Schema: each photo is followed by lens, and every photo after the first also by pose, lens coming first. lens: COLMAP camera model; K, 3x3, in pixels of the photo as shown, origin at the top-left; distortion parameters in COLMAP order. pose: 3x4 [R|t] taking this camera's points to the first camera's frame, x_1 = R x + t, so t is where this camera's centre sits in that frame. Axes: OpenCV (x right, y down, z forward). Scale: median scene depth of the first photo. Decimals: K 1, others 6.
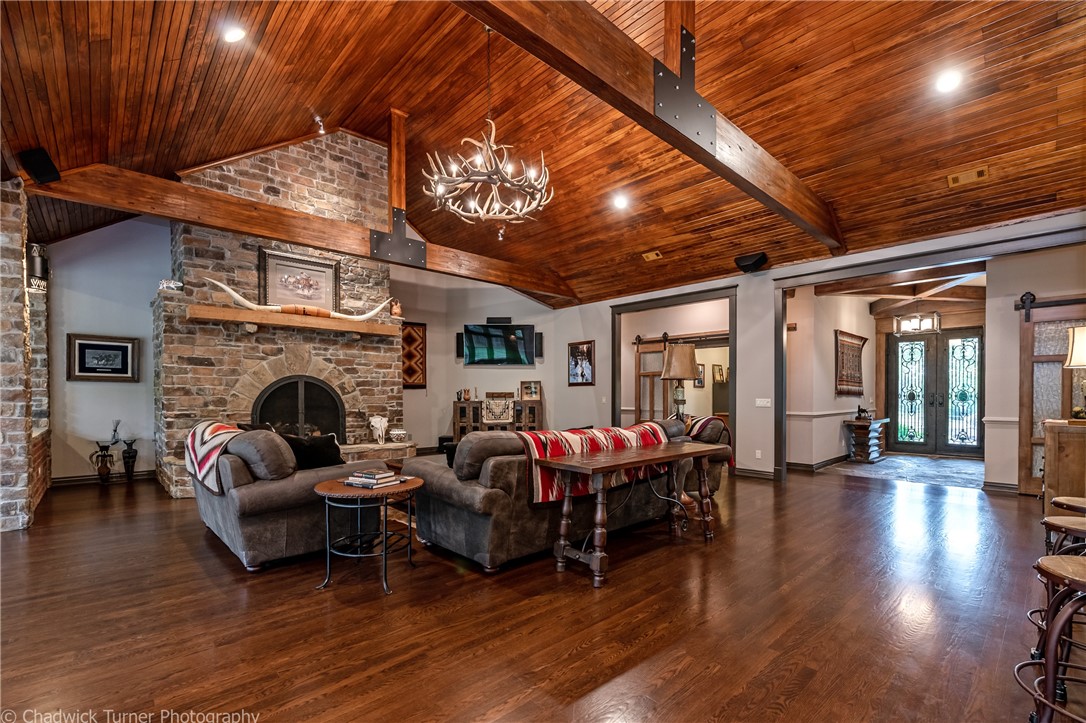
lens RADIAL K [[467.9, 0, 539.0], [0, 467.9, 399.5], [0, 0, 1]] dist [0.002576, 0.000131]
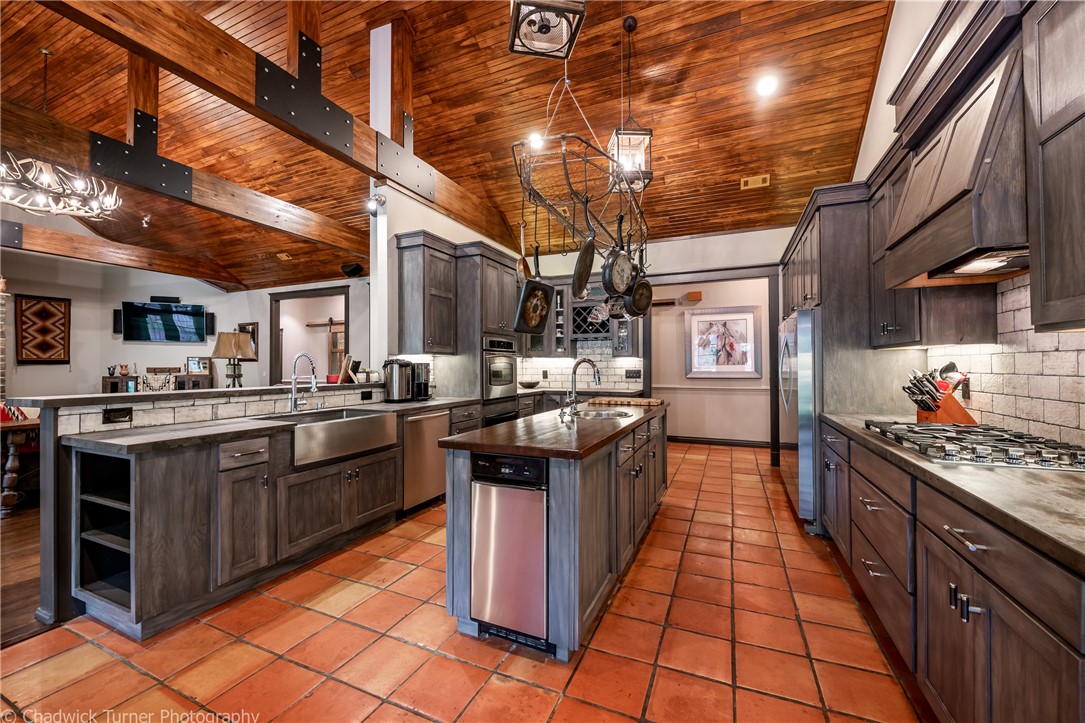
lens RADIAL K [[430.8, 0, 542.5], [0, 430.8, 361.5], [0, 0, 1]] dist [-0.002438, -0.000602]
pose [[0.922794, 0.001725, 0.385290, 0.350630], [0.006750, 0.999764, -0.020643, -0.003071], [-0.385235, 0.021650, 0.922564, -0.239361]]
